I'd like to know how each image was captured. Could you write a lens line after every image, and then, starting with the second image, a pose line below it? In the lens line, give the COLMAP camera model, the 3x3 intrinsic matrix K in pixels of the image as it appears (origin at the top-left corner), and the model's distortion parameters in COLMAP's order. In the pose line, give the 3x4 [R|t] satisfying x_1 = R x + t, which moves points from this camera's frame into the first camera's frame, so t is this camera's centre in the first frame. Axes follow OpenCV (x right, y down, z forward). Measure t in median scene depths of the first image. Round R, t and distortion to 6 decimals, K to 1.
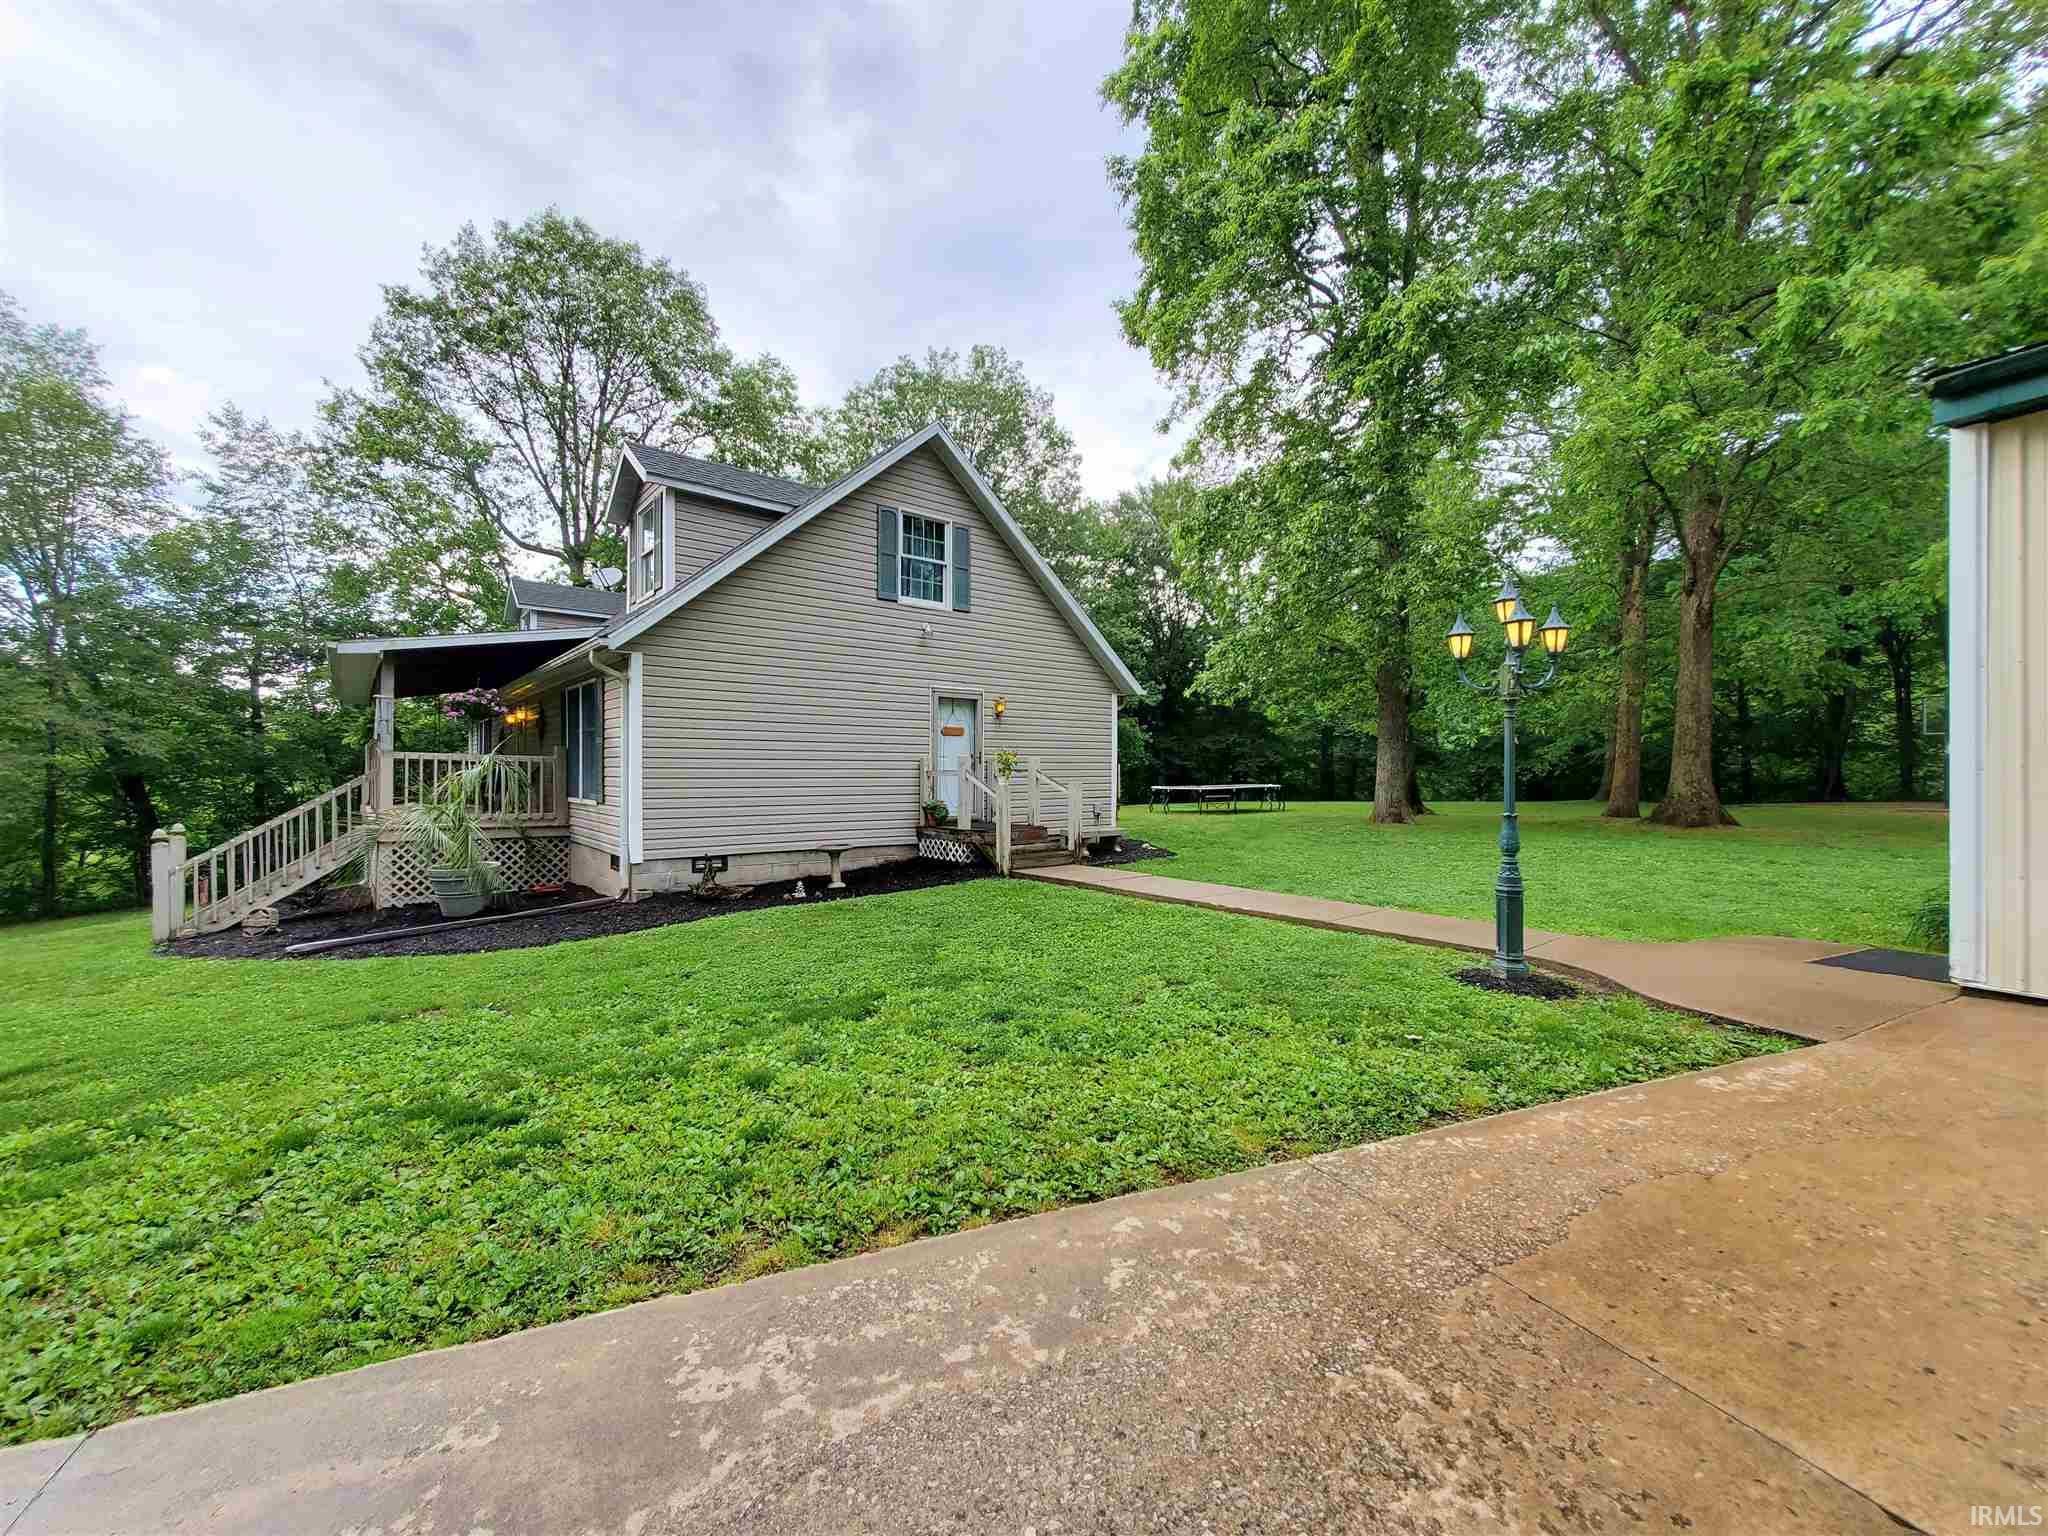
lens RADIAL K [[812.4, 0, 1020.9], [0, 812.4, 770.5], [0, 0, 1]] dist [0.000376, -0.000460]
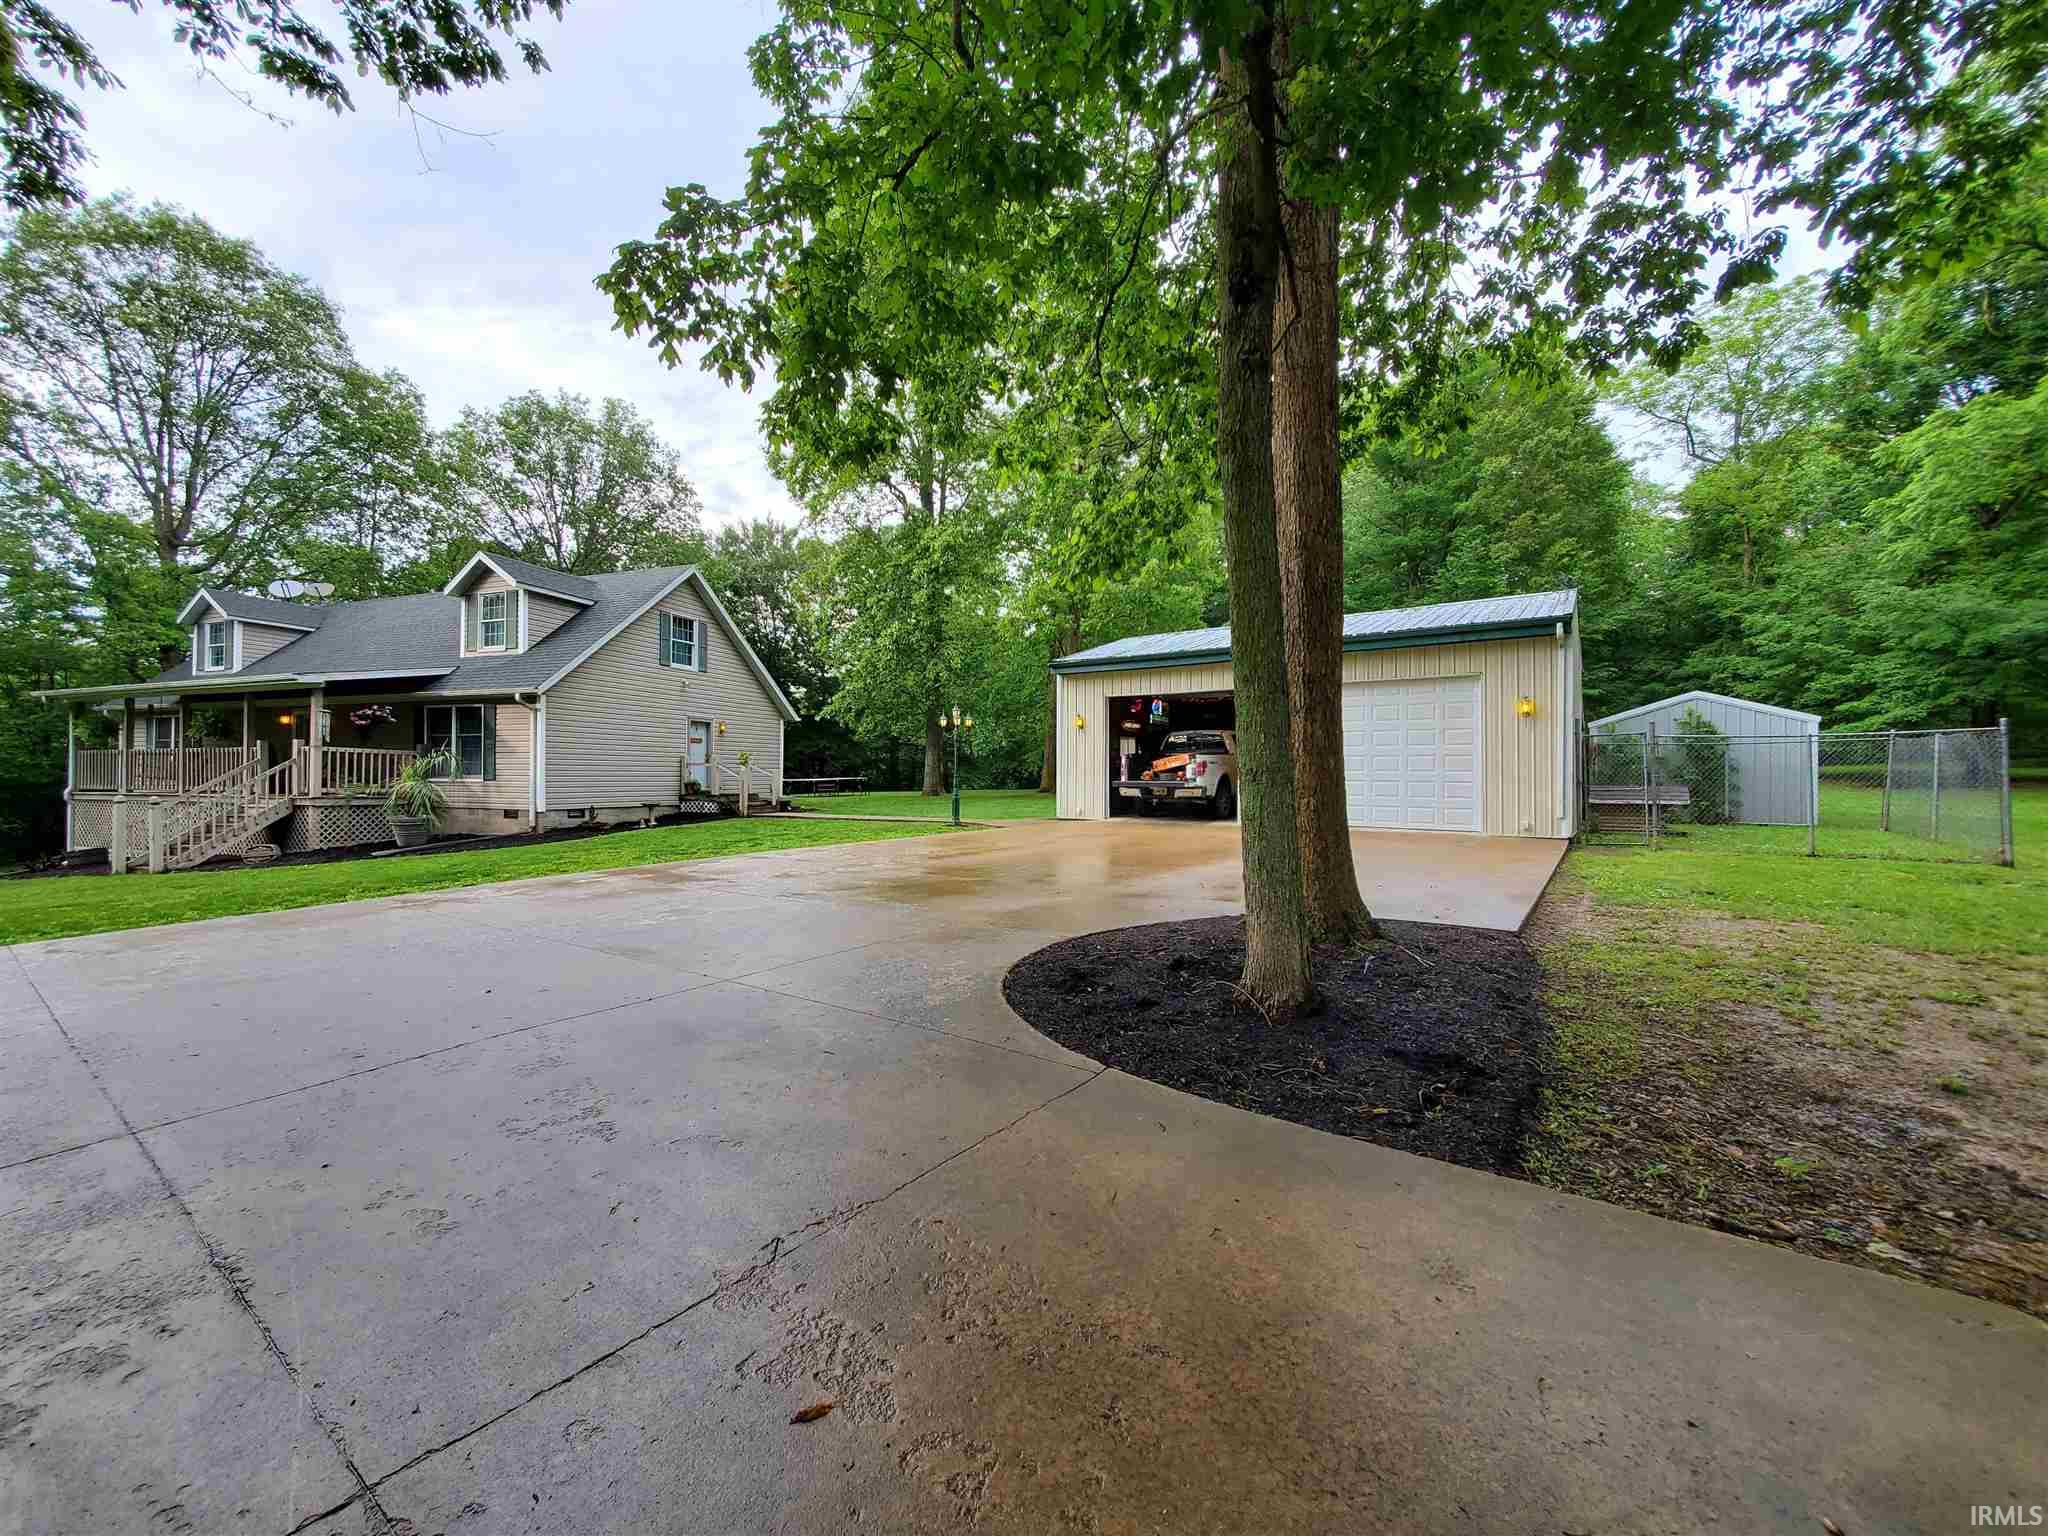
lens RADIAL K [[812.4, 0, 1020.9], [0, 812.4, 770.5], [0, 0, 1]] dist [0.000376, -0.000460]
pose [[0.868784, 0.004692, 0.495169, -0.341134], [-0.003032, 0.999987, -0.004154, 0.020904], [-0.495182, 0.002108, 0.868787, -0.845437]]
